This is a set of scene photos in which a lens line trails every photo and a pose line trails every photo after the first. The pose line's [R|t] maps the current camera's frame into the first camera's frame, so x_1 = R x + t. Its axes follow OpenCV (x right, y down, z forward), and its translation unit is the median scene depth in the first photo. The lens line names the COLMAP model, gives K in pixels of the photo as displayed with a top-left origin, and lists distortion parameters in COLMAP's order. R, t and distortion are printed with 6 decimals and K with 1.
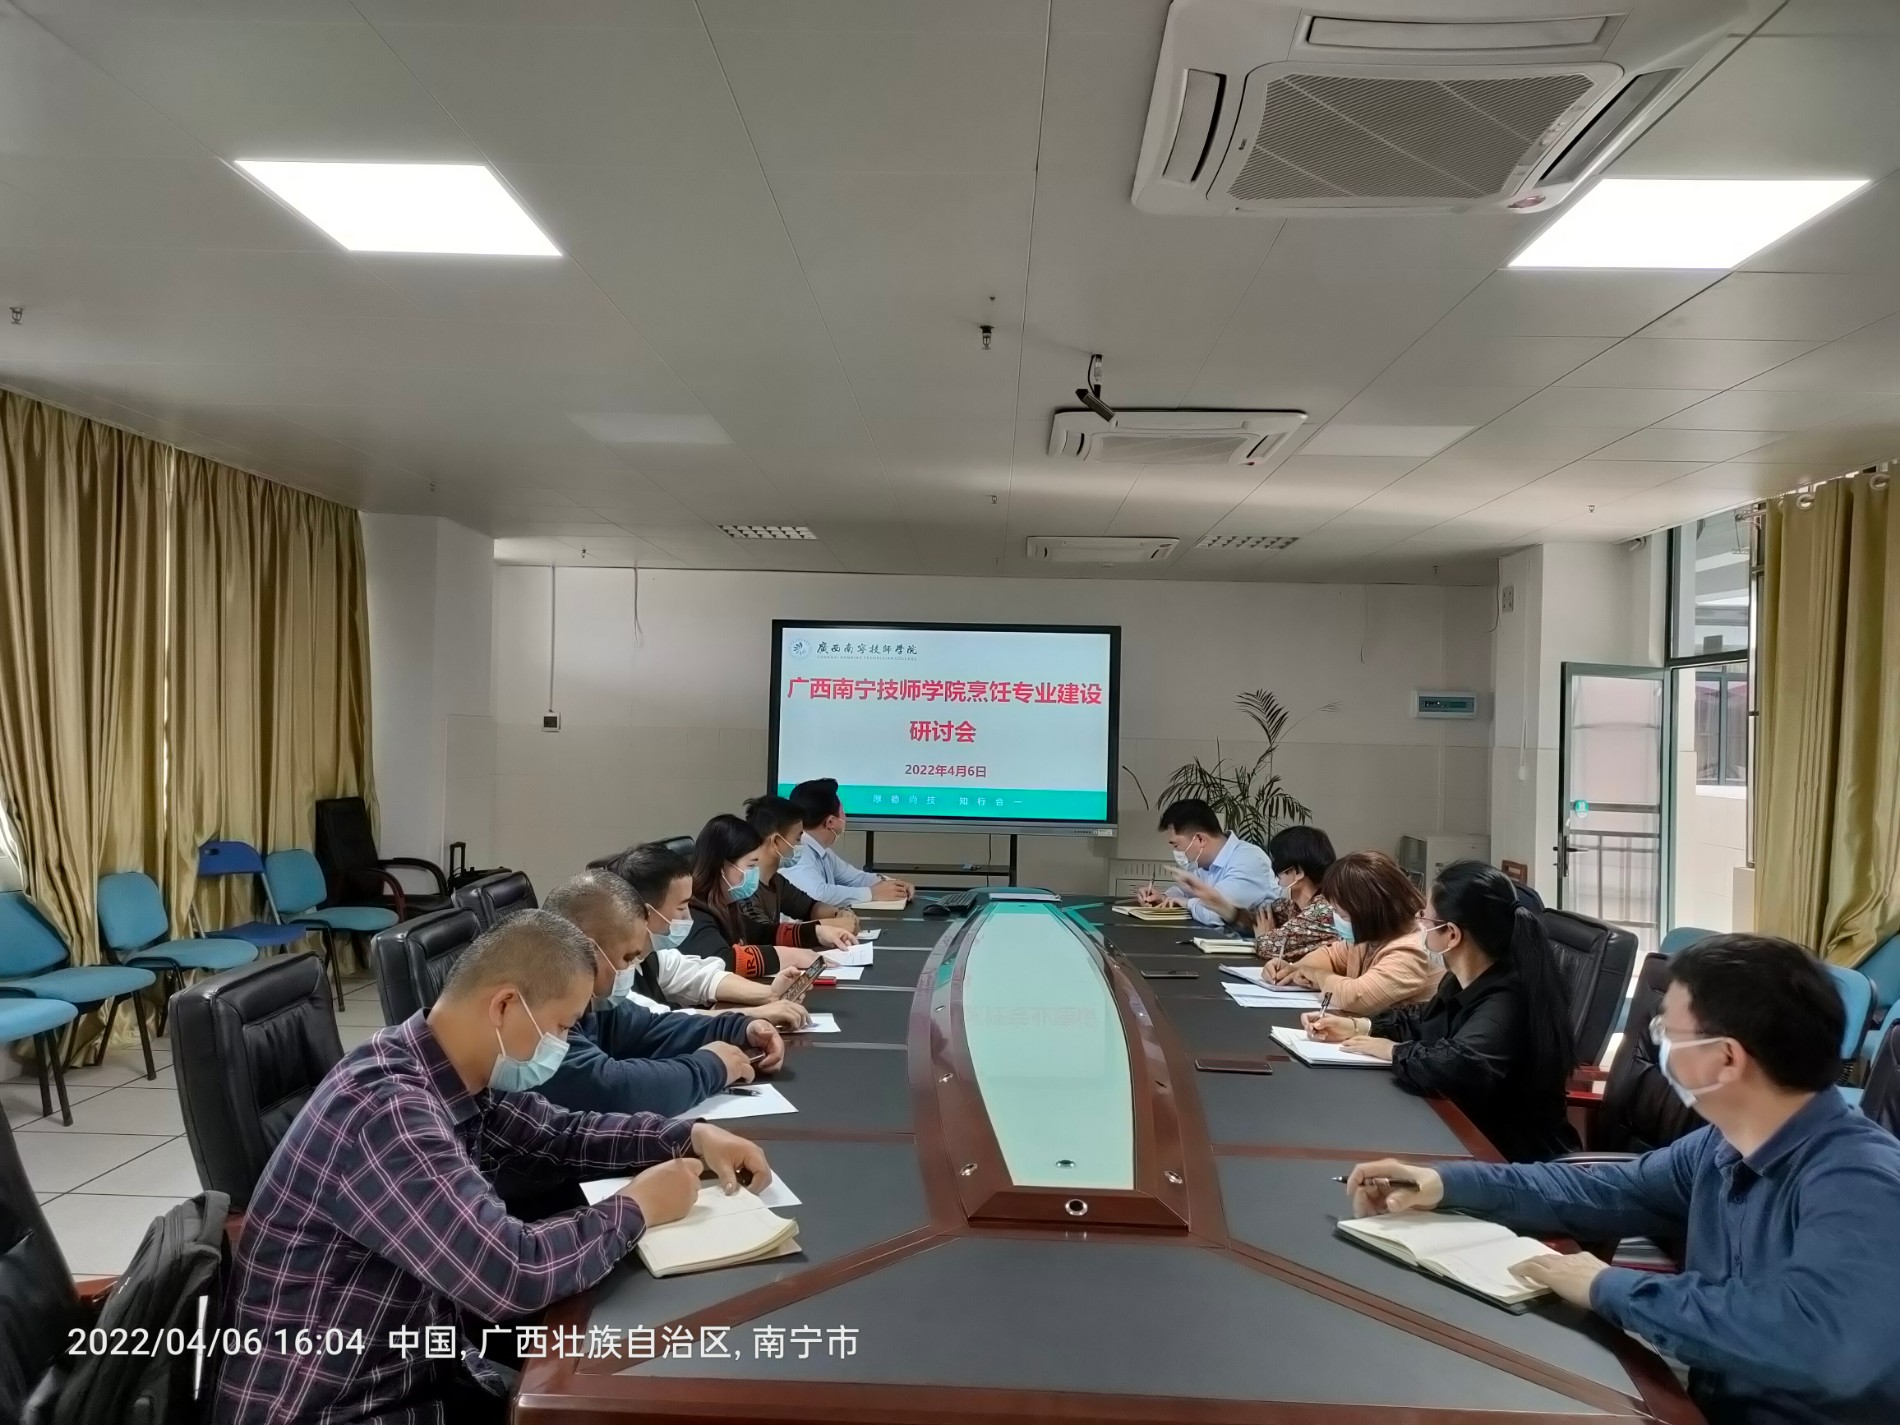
lens RADIAL K [[1387.9, 0, 958.9], [0, 1387.9, 710.8], [0, 0, 1]] dist [0.103975, -0.162916]
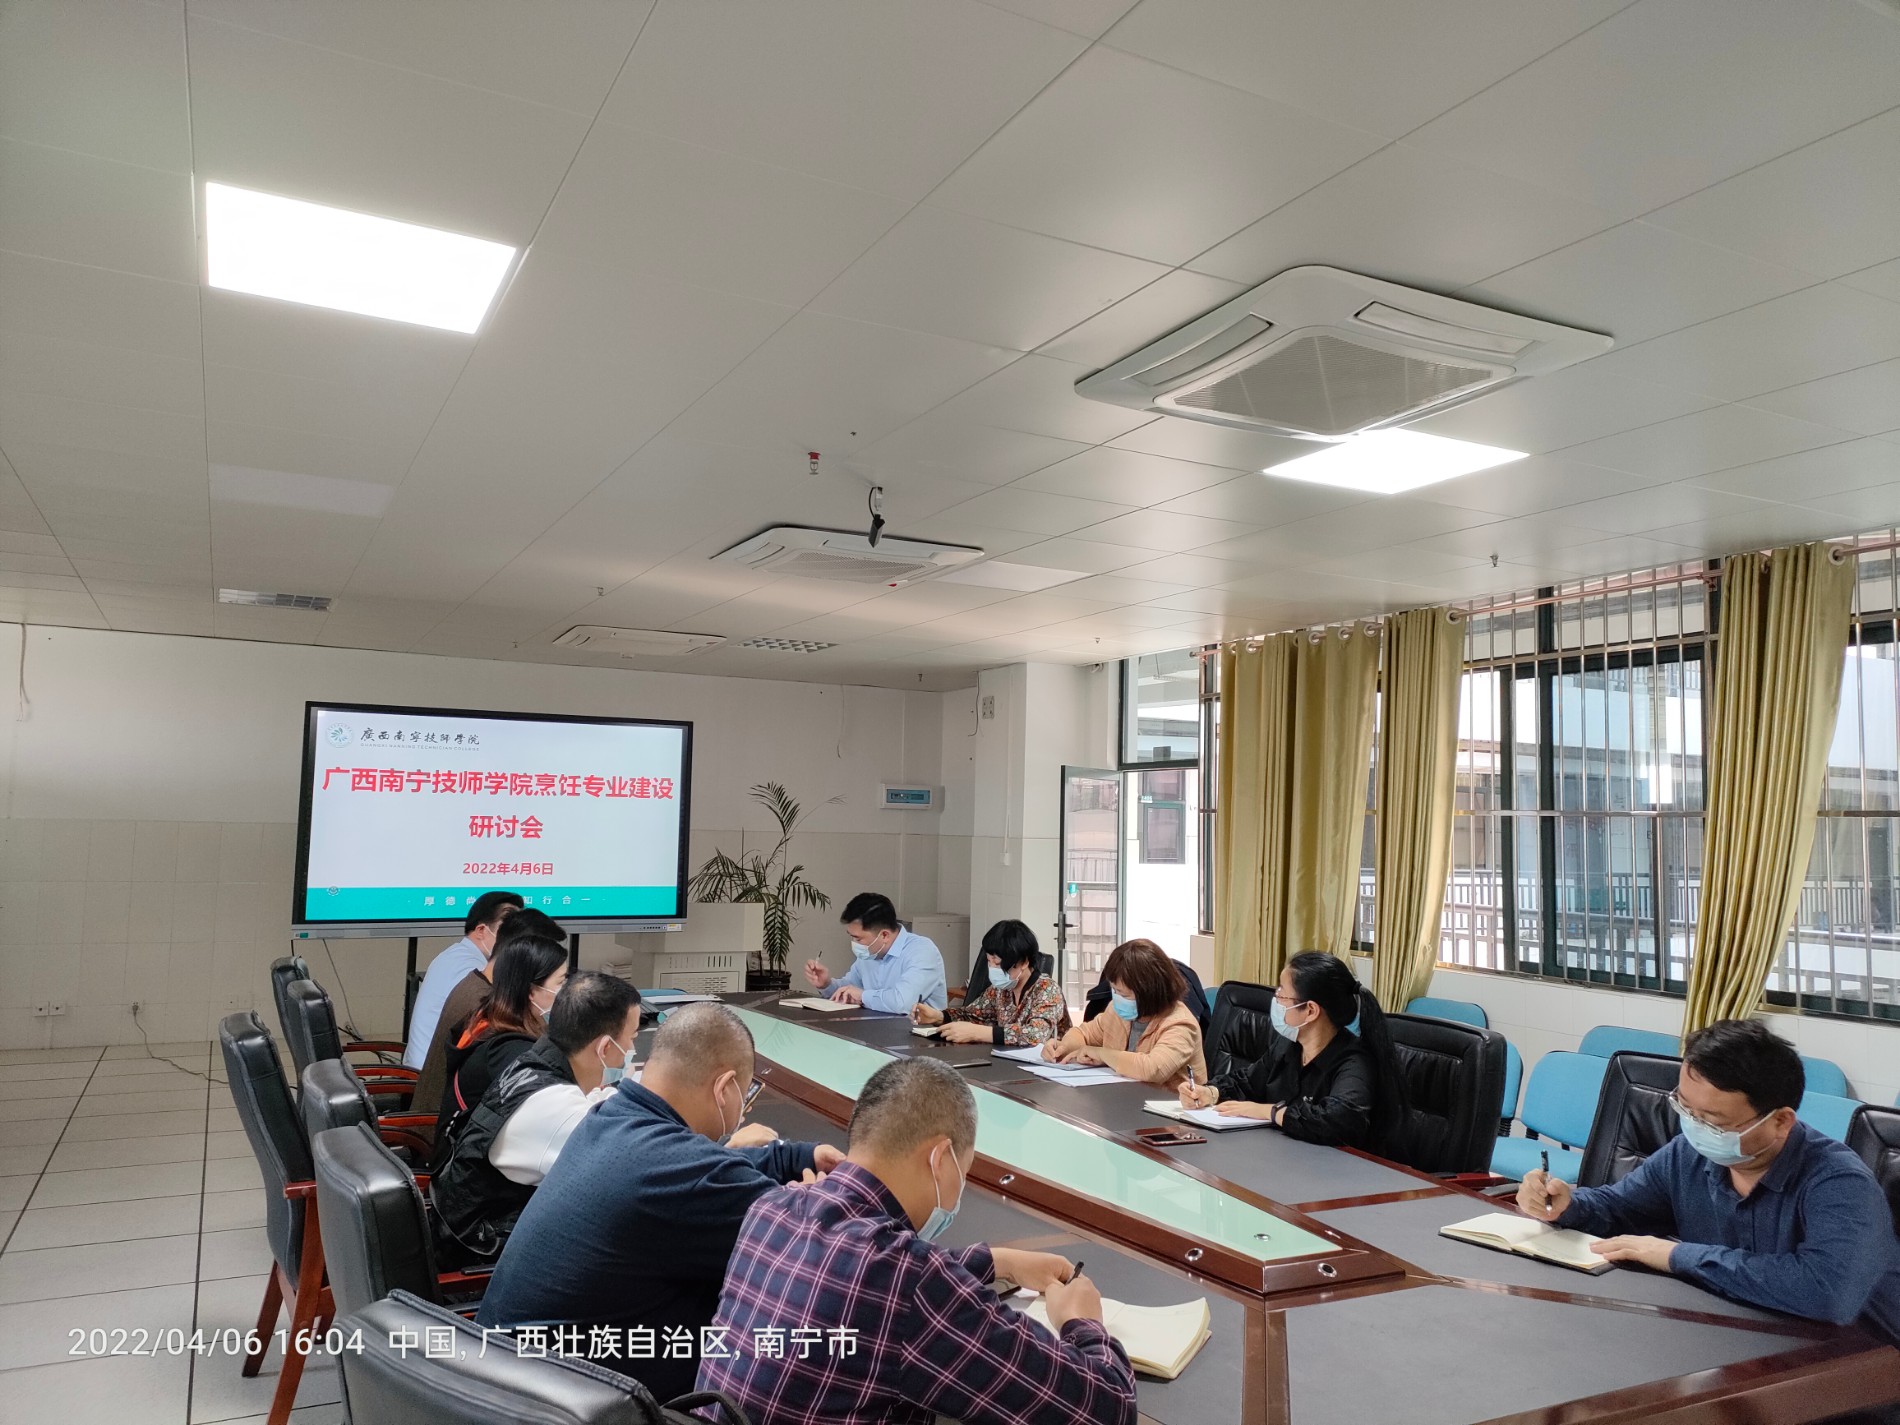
lens RADIAL K [[1374.5, 0, 963.9], [0, 1374.5, 707.0], [0, 0, 1]] dist [0.048376, 0.002888]
pose [[0.874954, 0.037773, 0.482730, -0.196063], [-0.009178, 0.998067, -0.061461, -0.011505], [-0.484118, 0.049345, 0.873610, 0.026107]]
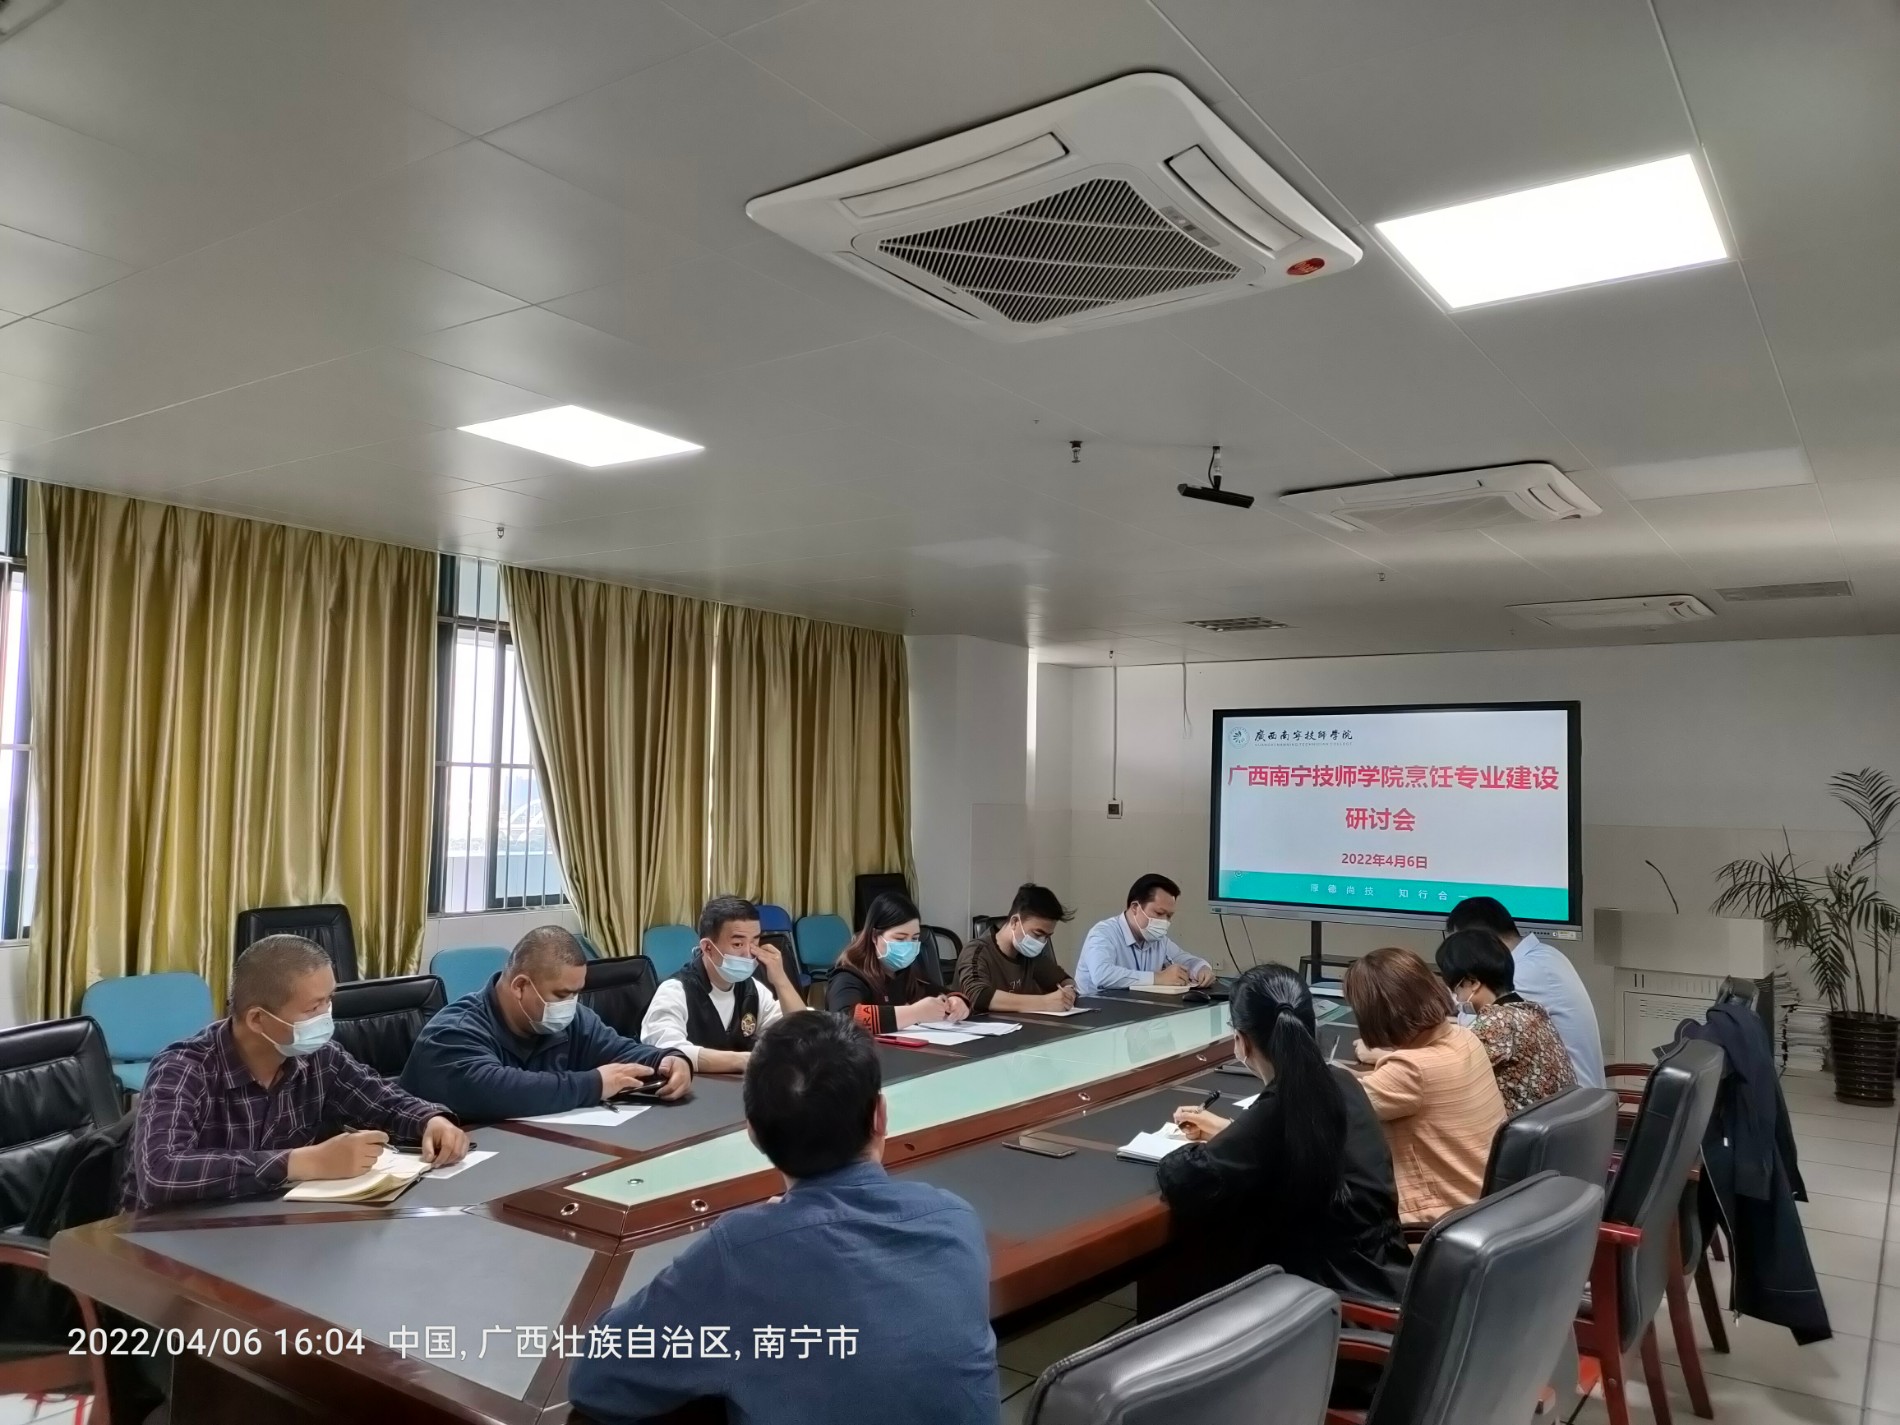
lens RADIAL K [[1387.9, 0, 958.9], [0, 1387.9, 710.8], [0, 0, 1]] dist [0.103975, -0.162916]
pose [[0.827648, -0.042829, -0.559610, 0.290618], [0.008334, 0.997912, -0.064048, -0.000222], [0.561185, 0.048346, 0.826277, 0.039000]]
